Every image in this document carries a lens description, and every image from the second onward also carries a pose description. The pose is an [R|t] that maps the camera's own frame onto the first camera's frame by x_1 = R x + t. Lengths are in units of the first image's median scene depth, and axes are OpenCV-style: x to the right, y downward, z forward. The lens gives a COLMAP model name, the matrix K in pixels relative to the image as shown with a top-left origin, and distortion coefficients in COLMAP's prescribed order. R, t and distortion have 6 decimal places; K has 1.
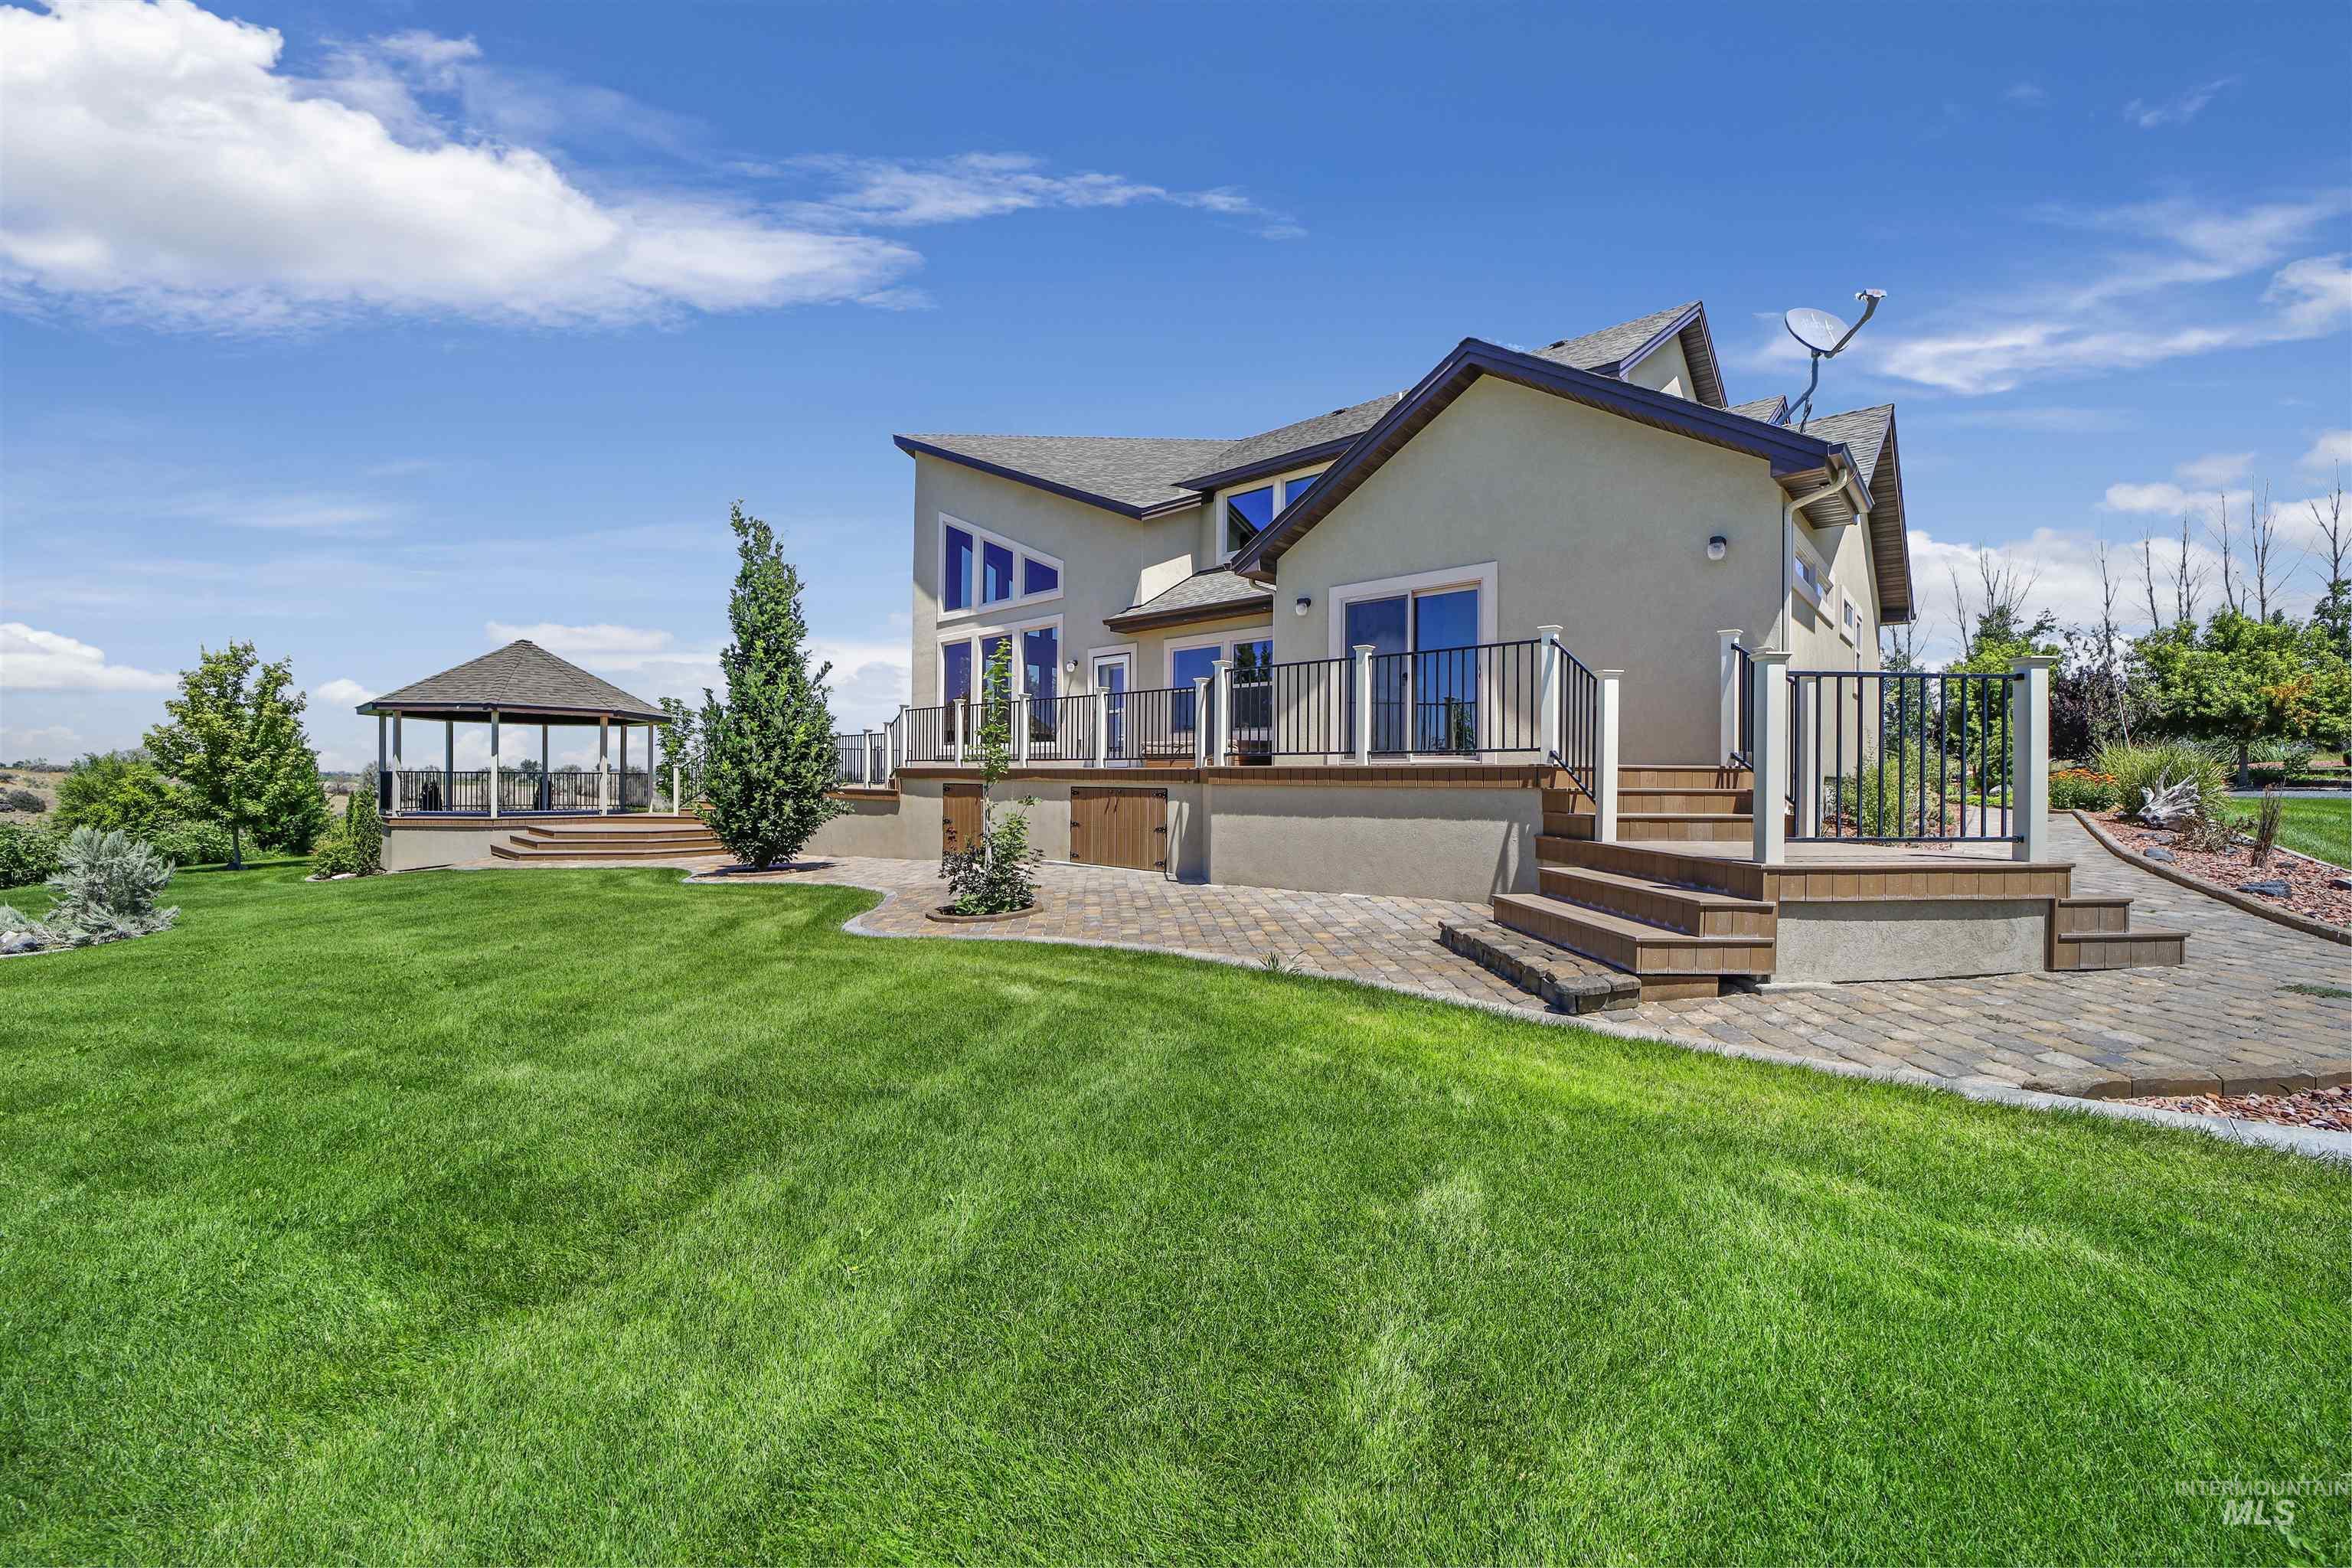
lens RADIAL K [[933.5, 0, 1169.6], [0, 933.5, 783.0], [0, 0, 1]] dist [-0.037816, 0.008968]
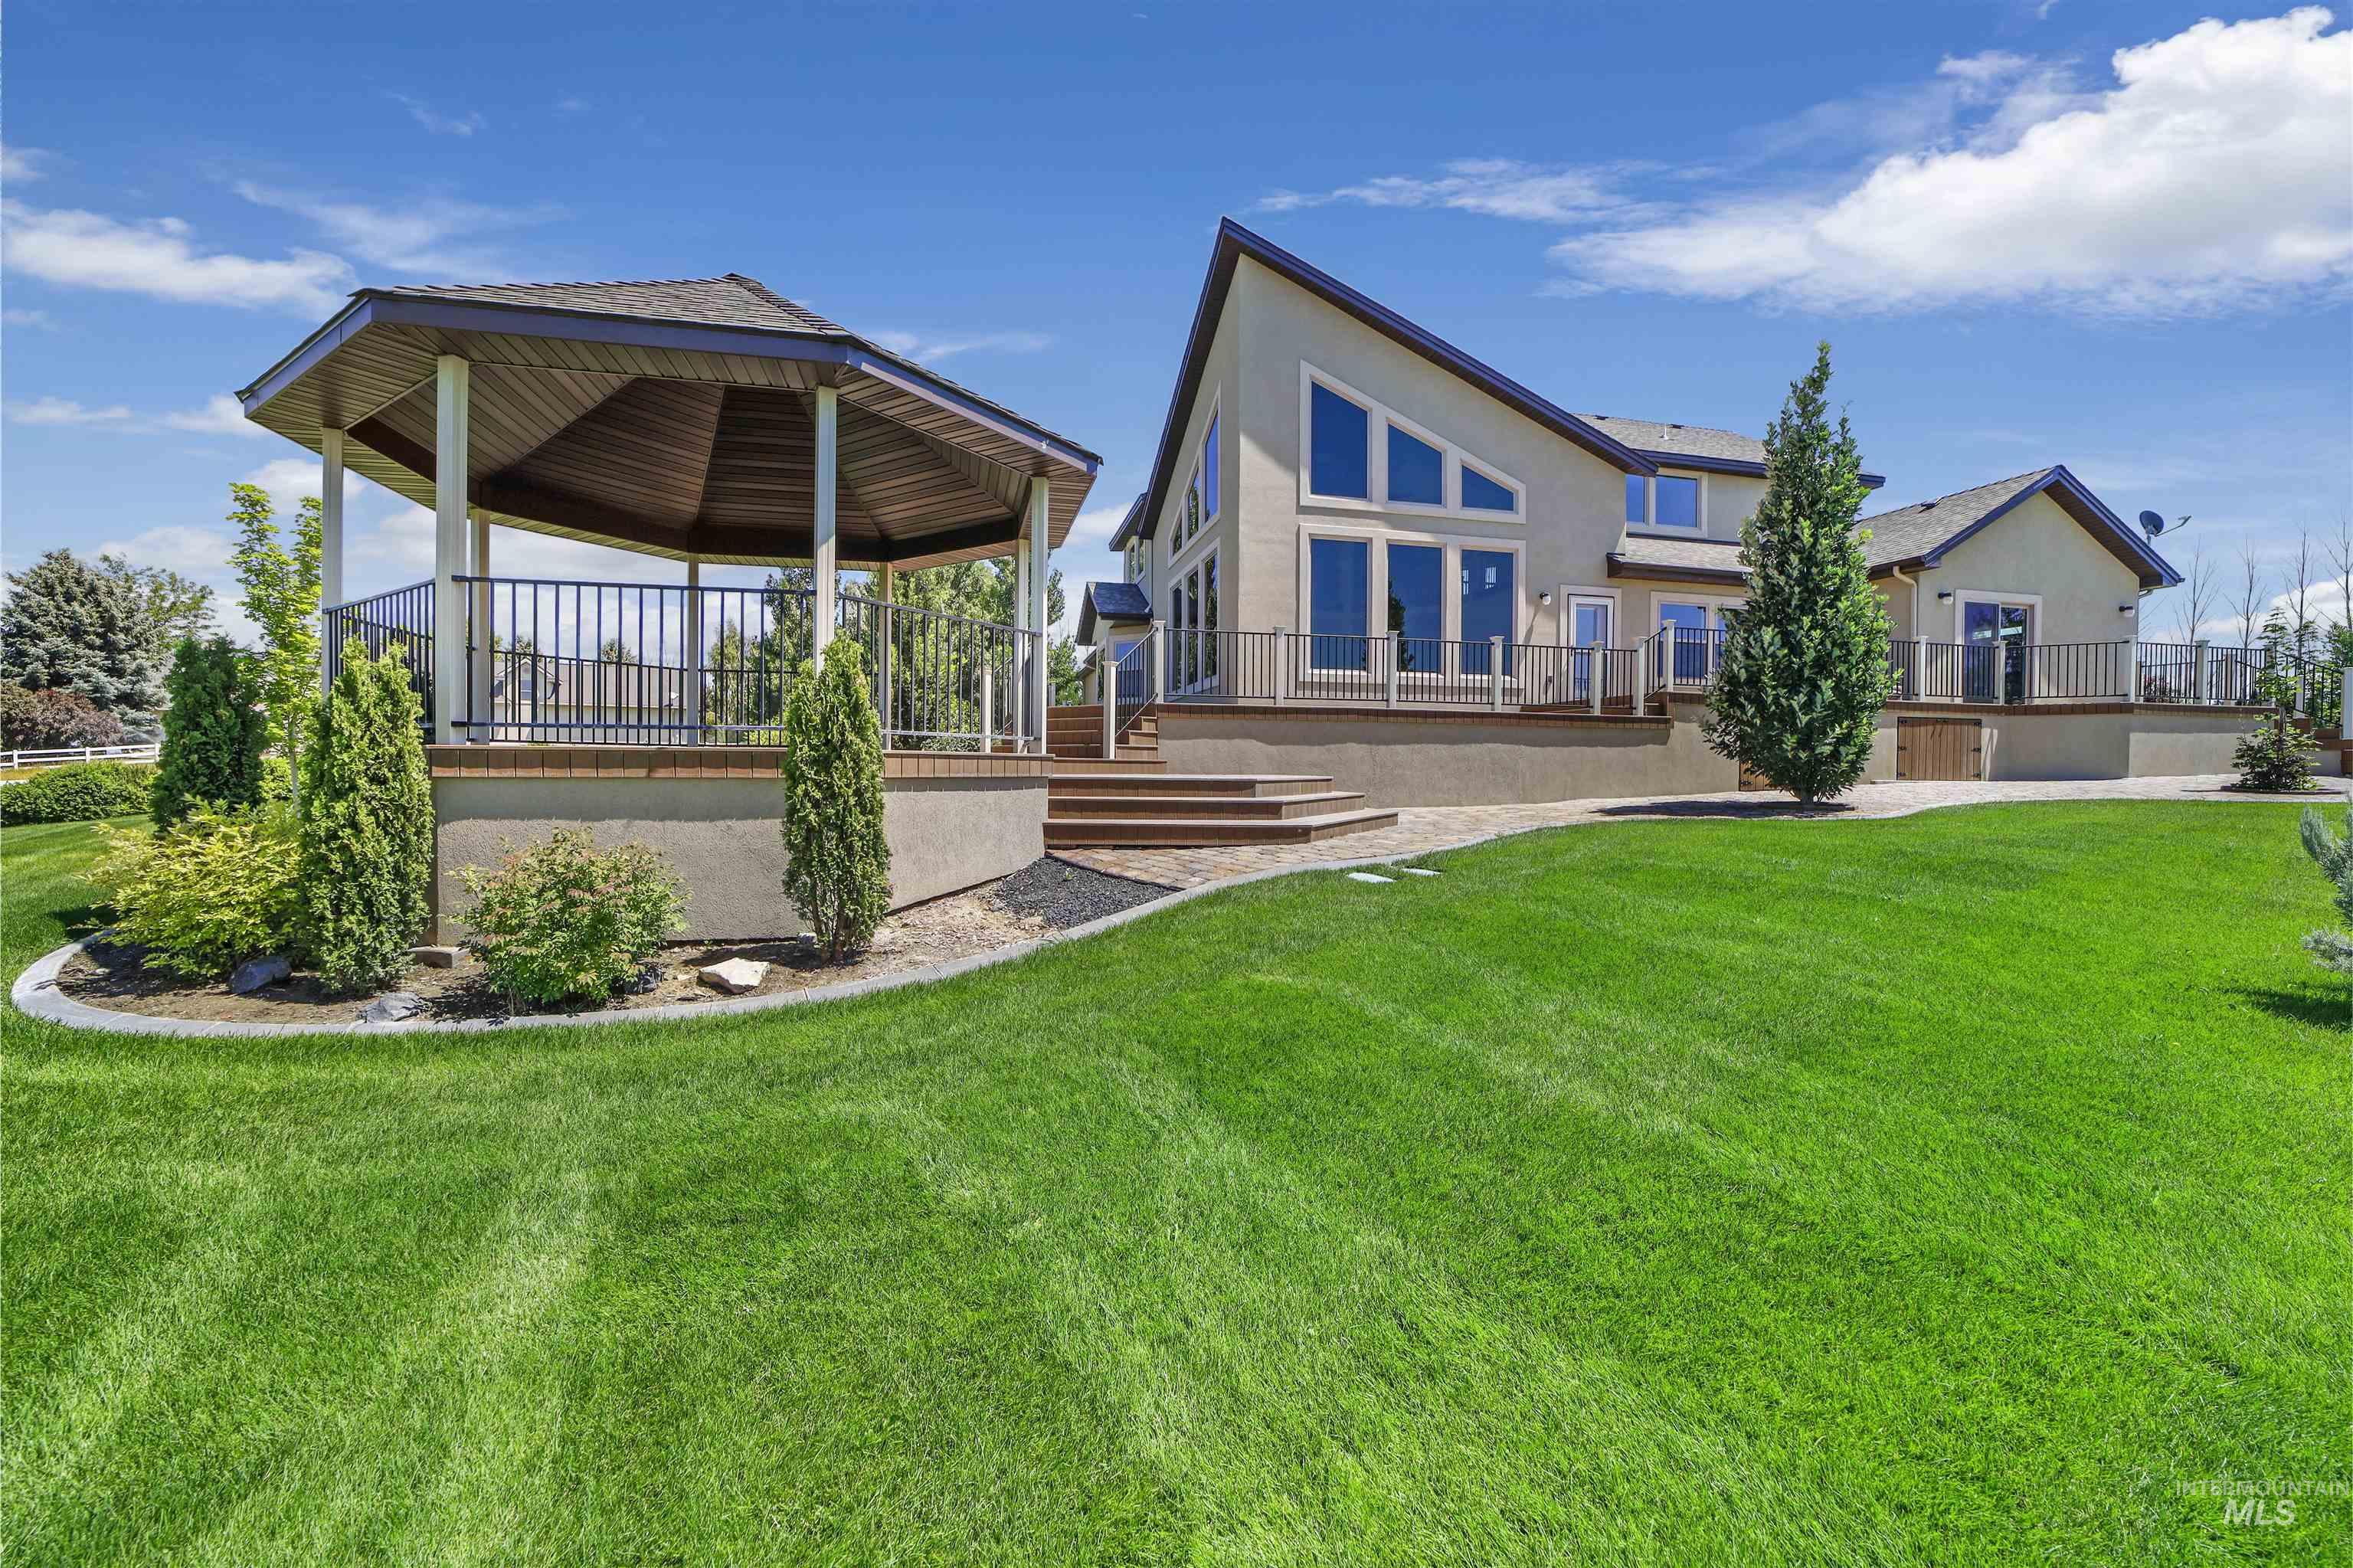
lens RADIAL K [[933.9, 0, 1170.1], [0, 933.9, 783.0], [0, 0, 1]] dist [-0.037816, 0.008968]
pose [[0.549939, -0.017658, 0.835018, -1.098513], [0.002304, 0.999805, 0.019625, 0.043642], [-0.835202, -0.008869, 0.549872, 0.783111]]
